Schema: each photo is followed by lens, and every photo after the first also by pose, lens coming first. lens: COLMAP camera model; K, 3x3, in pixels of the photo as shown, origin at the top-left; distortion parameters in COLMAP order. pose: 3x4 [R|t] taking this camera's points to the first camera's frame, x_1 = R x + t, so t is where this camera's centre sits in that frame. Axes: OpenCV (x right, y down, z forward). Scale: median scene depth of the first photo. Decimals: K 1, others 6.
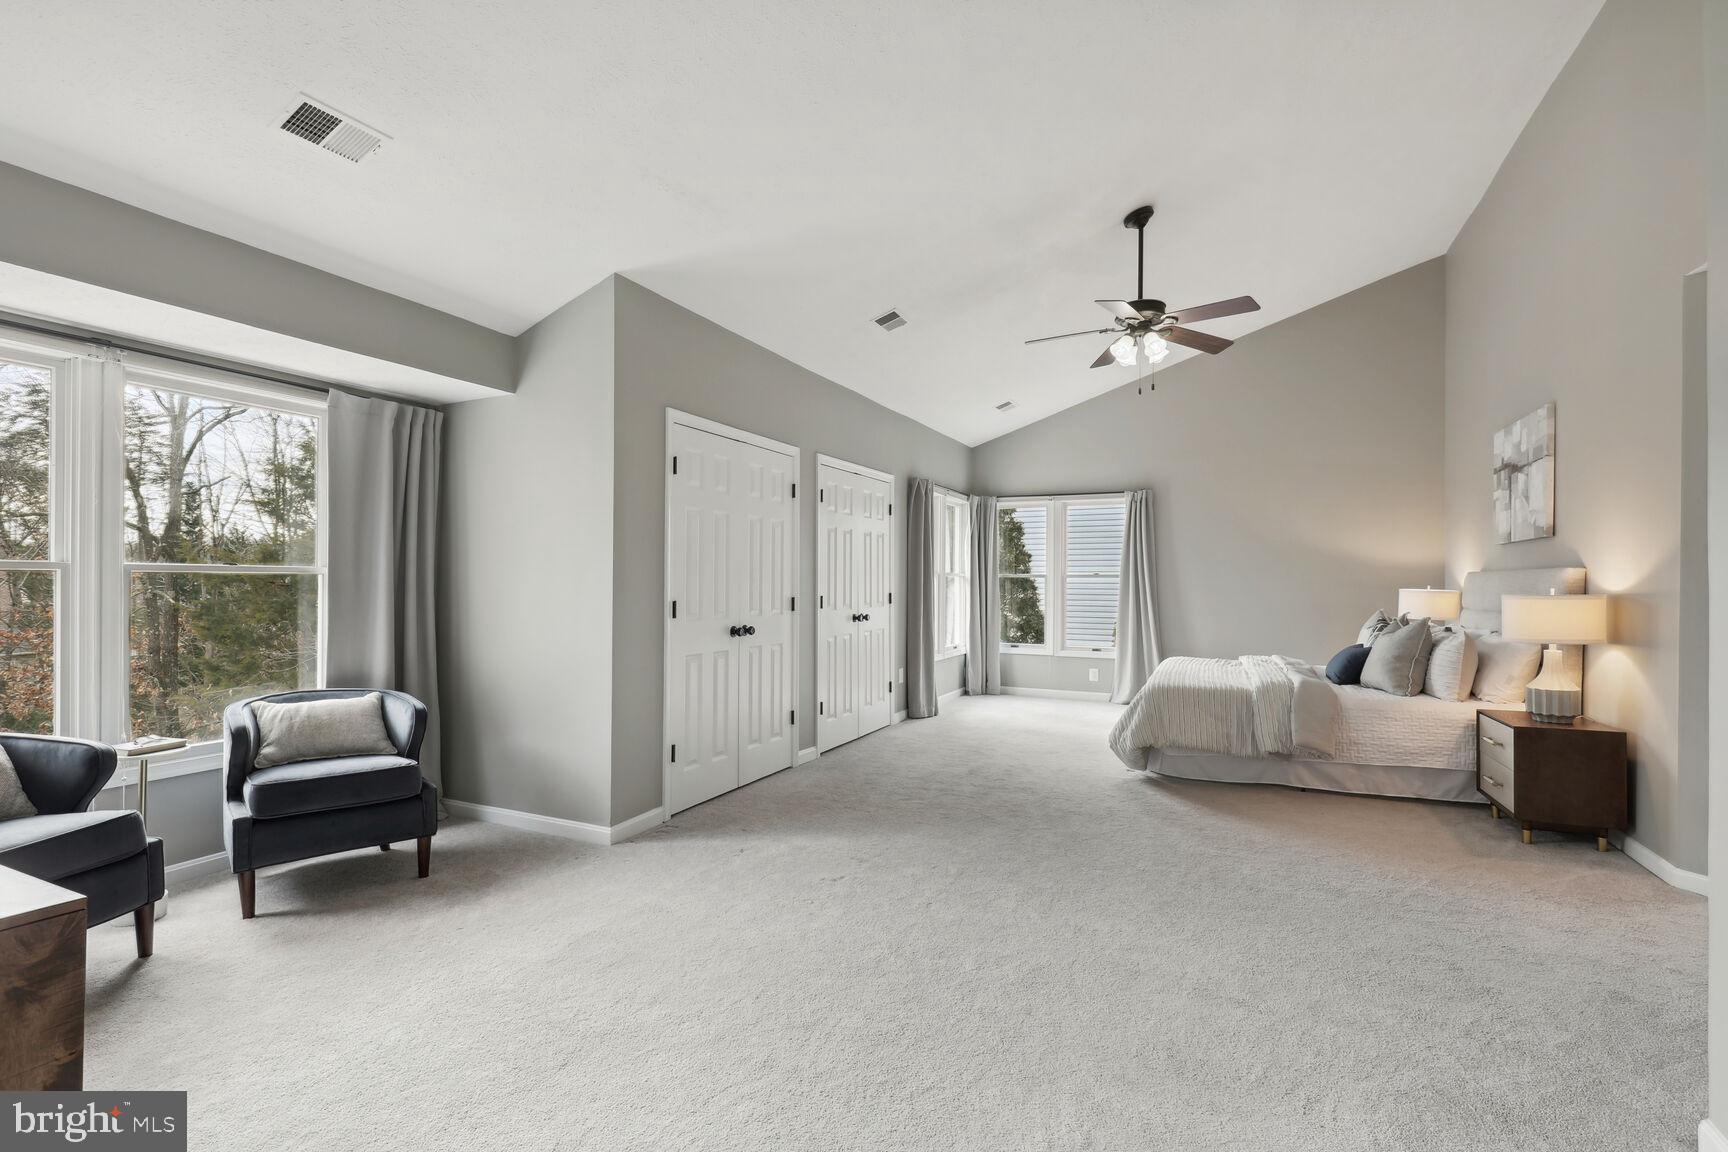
lens RADIAL K [[794.2, 0, 862.7], [0, 794.2, 583.0], [0, 0, 1]] dist [0.002674, -0.000271]
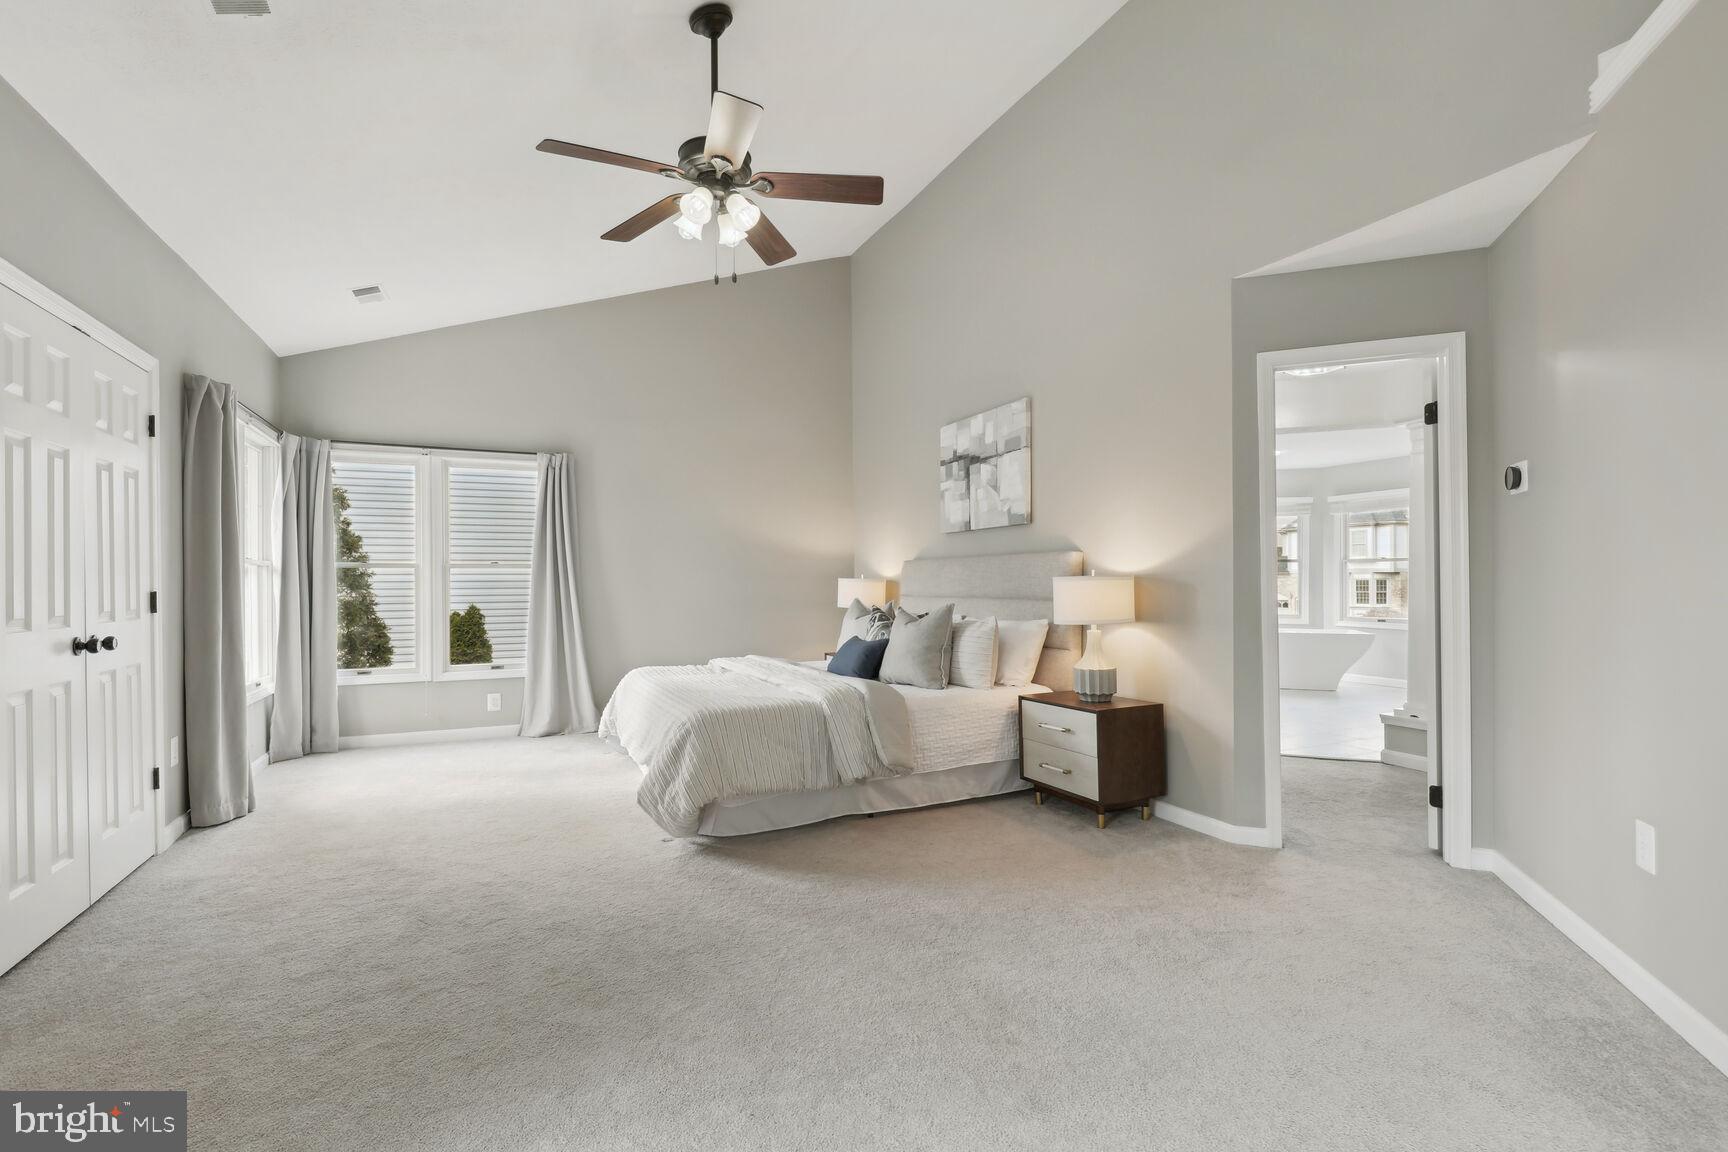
lens RADIAL K [[805.8, 0, 862.0], [0, 805.8, 582.1], [0, 0, 1]] dist [0.021358, -0.017149]
pose [[0.647009, -0.008036, 0.762440, -0.089143], [0.010915, 0.999940, 0.001276, 0.014444], [-0.762405, 0.007497, 0.647057, 0.440271]]
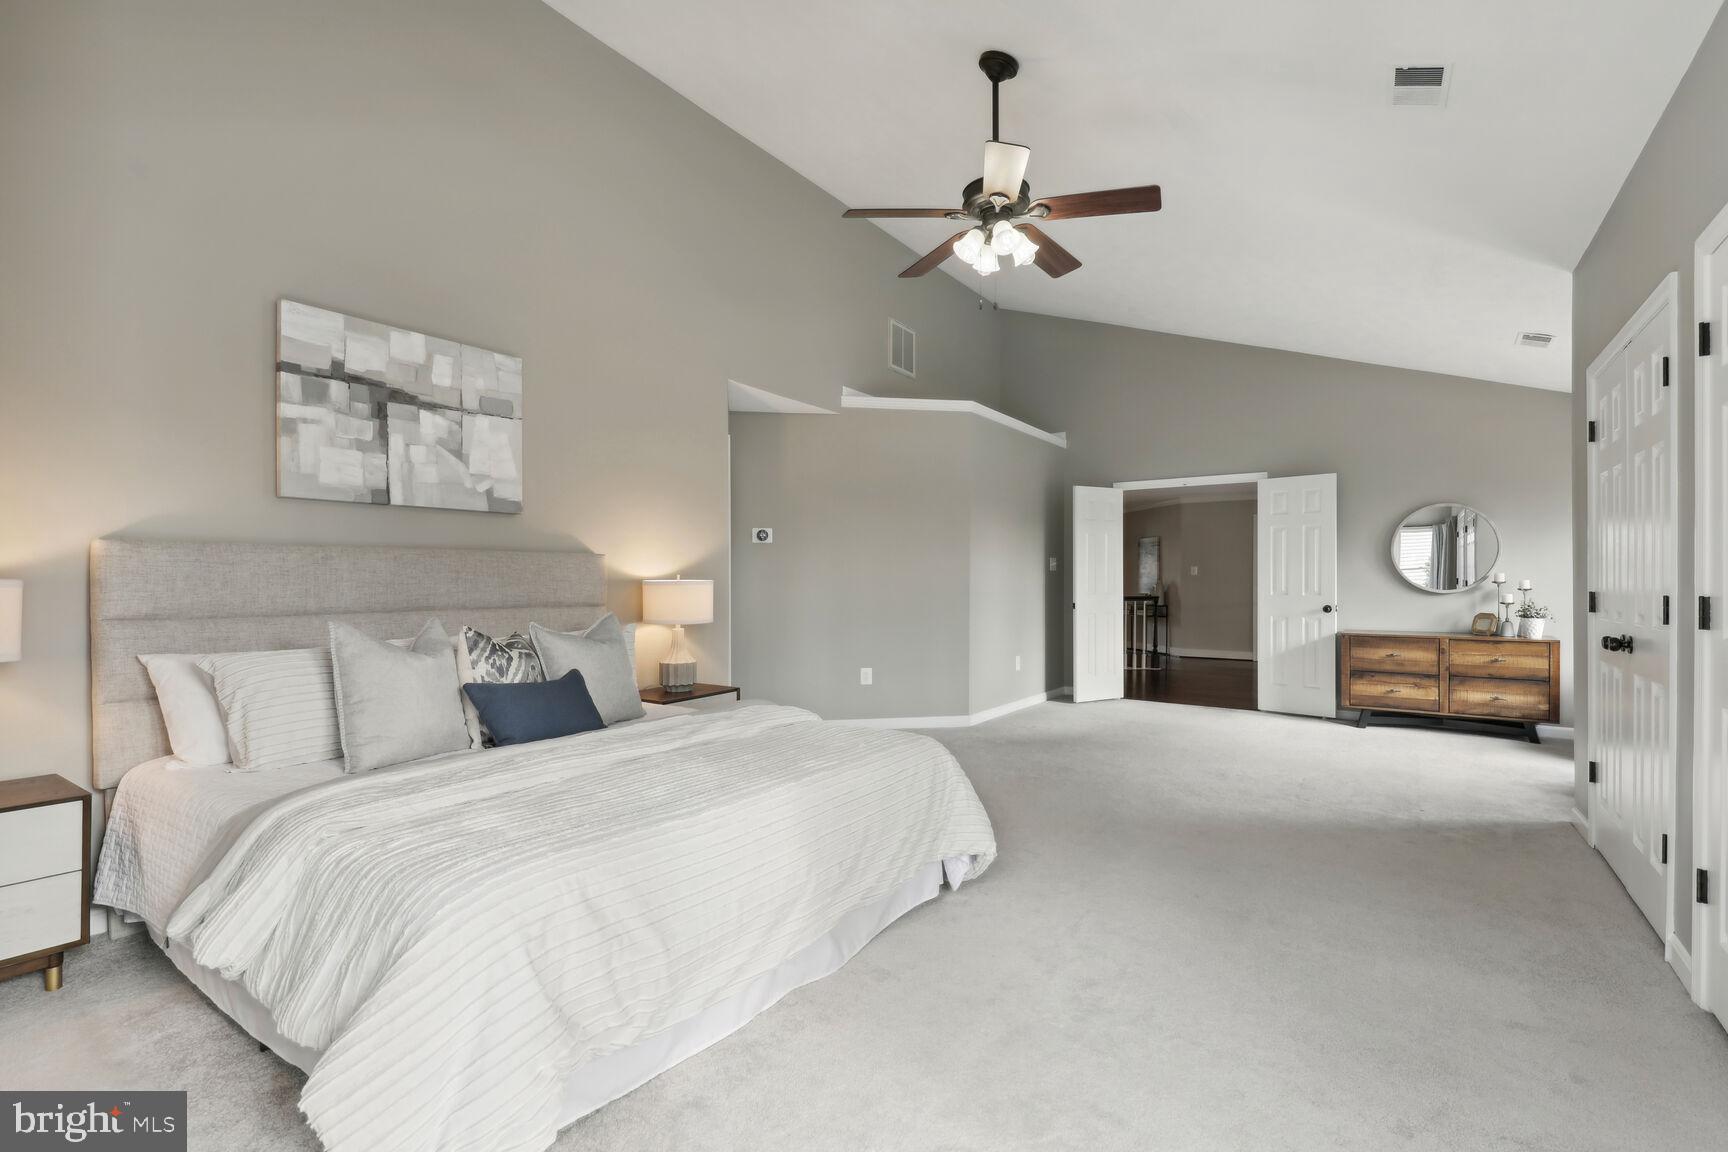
lens RADIAL K [[794.2, 0, 862.7], [0, 794.2, 583.0], [0, 0, 1]] dist [0.002674, -0.000271]
pose [[-0.986671, -0.001842, 0.162717, 0.334389], [-0.000892, 0.999982, 0.005912, 0.009451], [-0.162725, 0.005688, -0.986655, 1.649611]]
